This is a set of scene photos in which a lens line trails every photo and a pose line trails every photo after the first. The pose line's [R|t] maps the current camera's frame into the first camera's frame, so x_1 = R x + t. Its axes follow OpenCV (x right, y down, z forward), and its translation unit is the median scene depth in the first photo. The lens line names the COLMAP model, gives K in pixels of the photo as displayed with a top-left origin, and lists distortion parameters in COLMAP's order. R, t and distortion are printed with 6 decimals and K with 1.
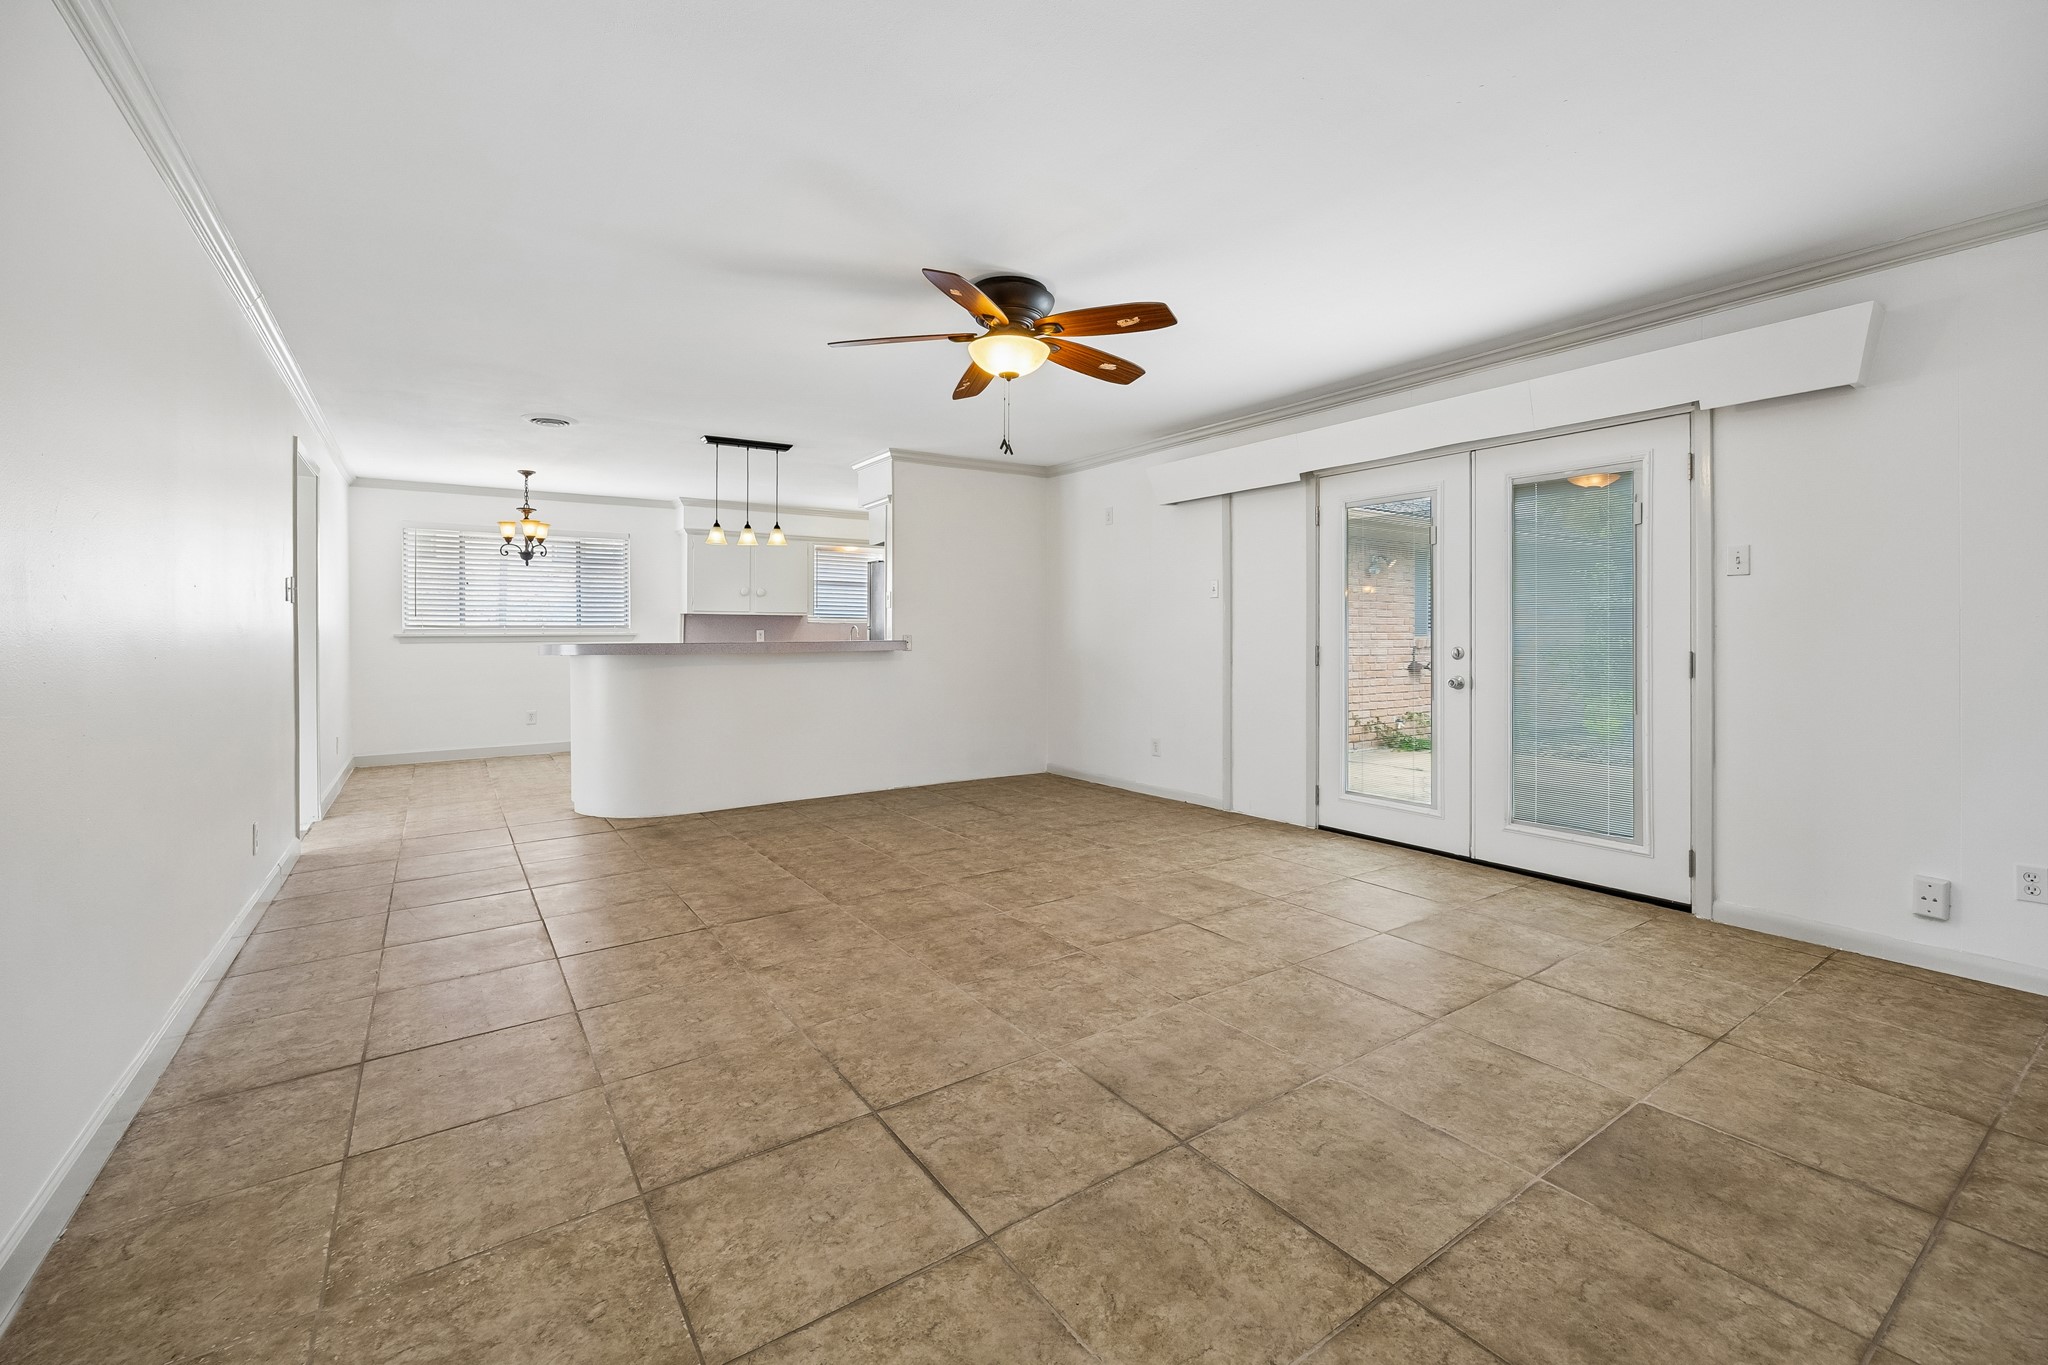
lens RADIAL K [[864.4, 0, 1045.3], [0, 864.4, 637.9], [0, 0, 1]] dist [-0.011690, 0.000095]
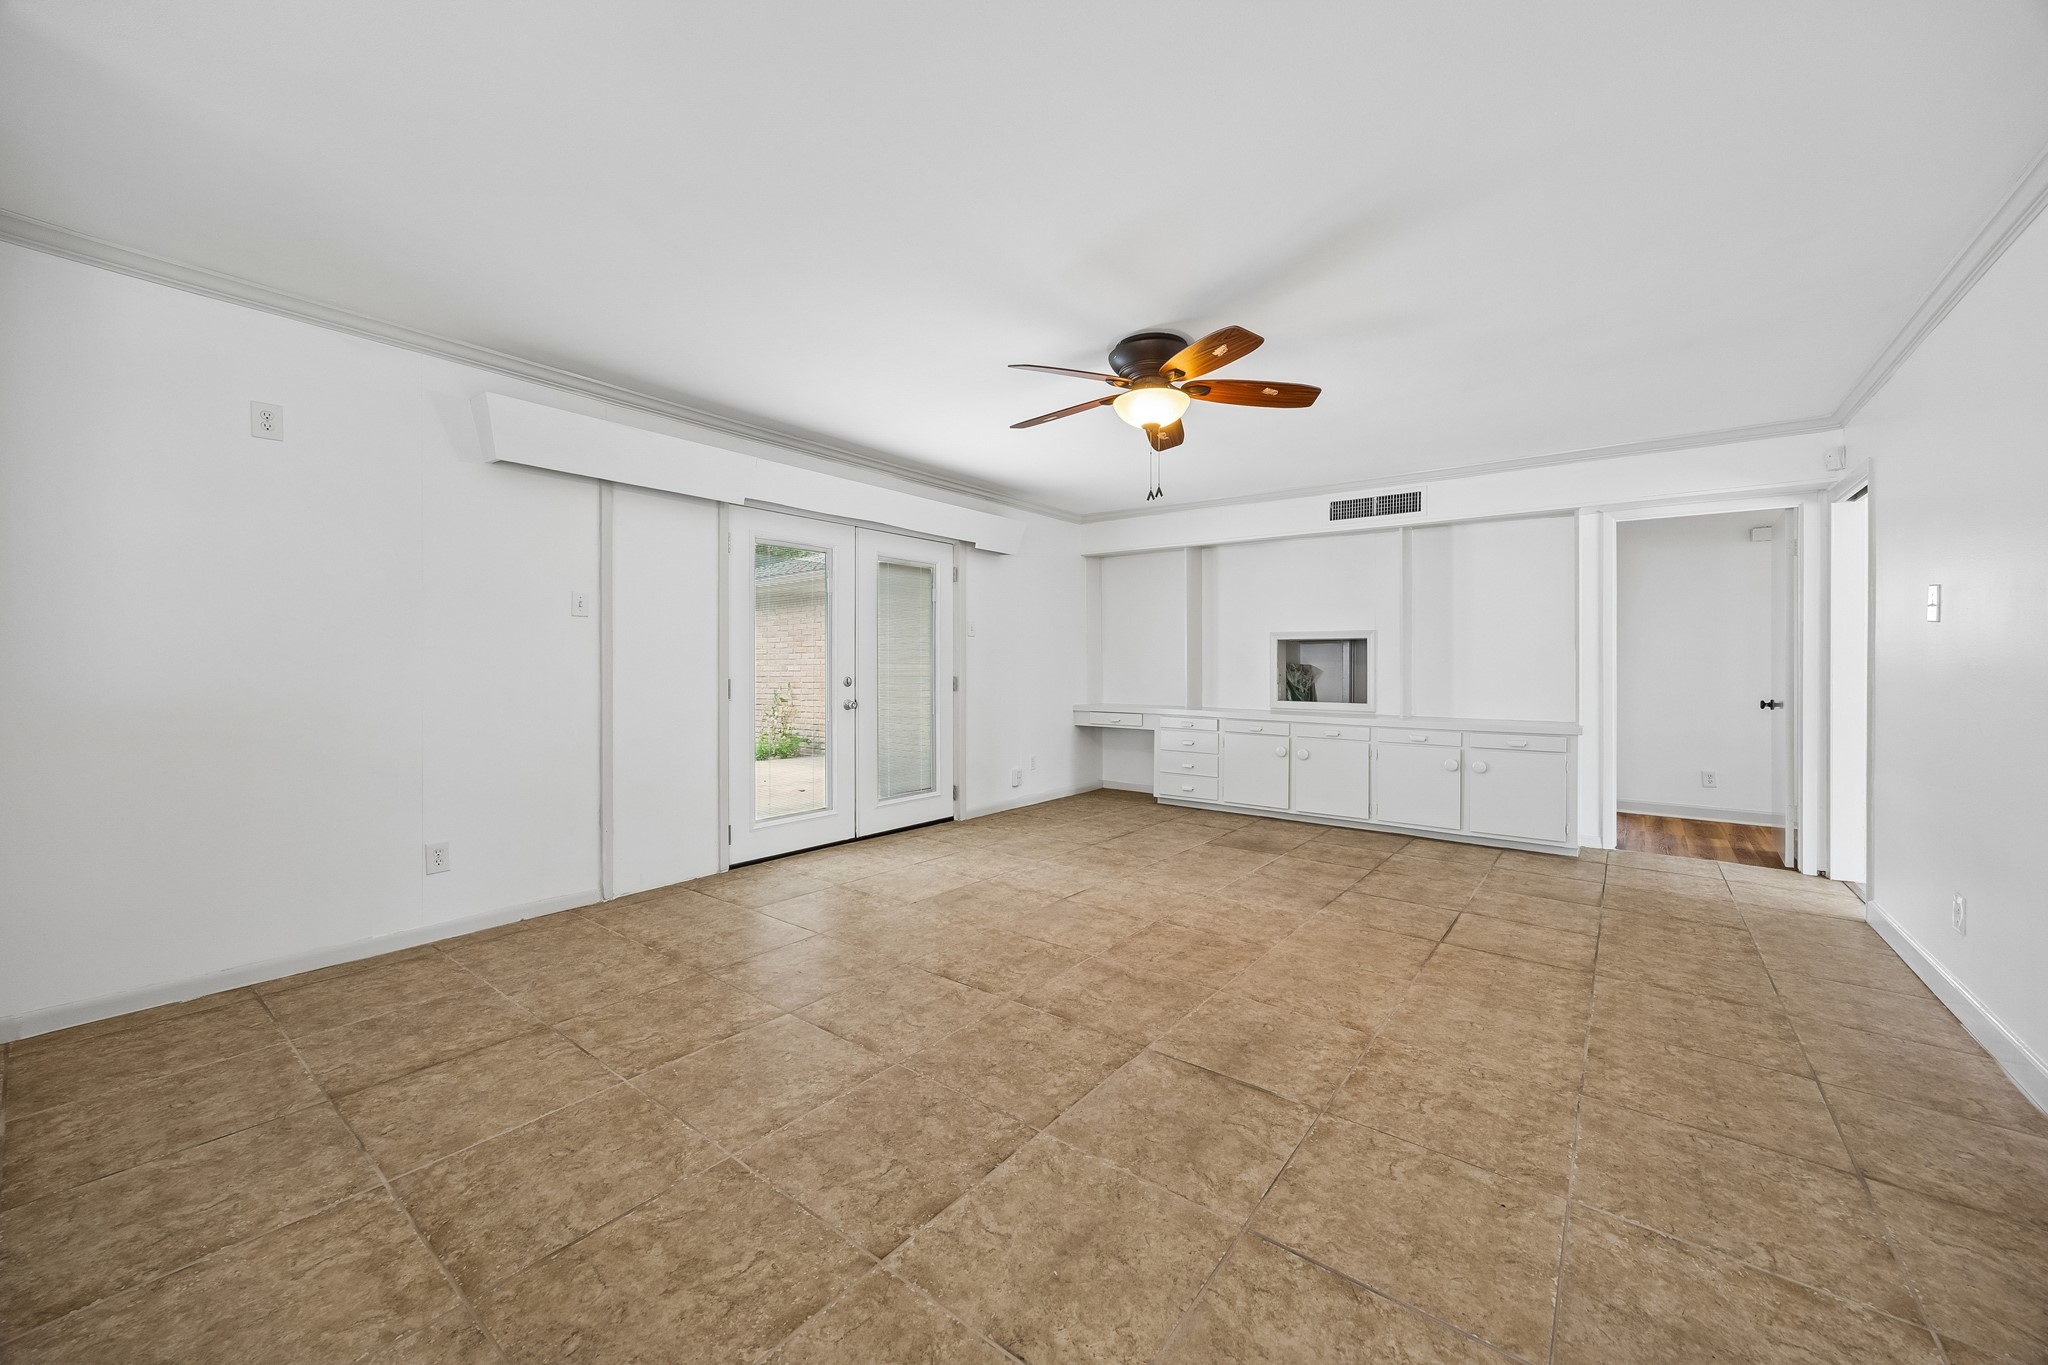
lens RADIAL K [[778.2, 0, 1023.8], [0, 778.2, 669.8], [0, 0, 1]] dist [0.000397, -0.000009]
pose [[-0.293116, -0.002674, 0.956073, -0.987648], [0.005210, 0.999977, 0.004394, -0.004476], [-0.956063, 0.006269, -0.293095, 1.539578]]
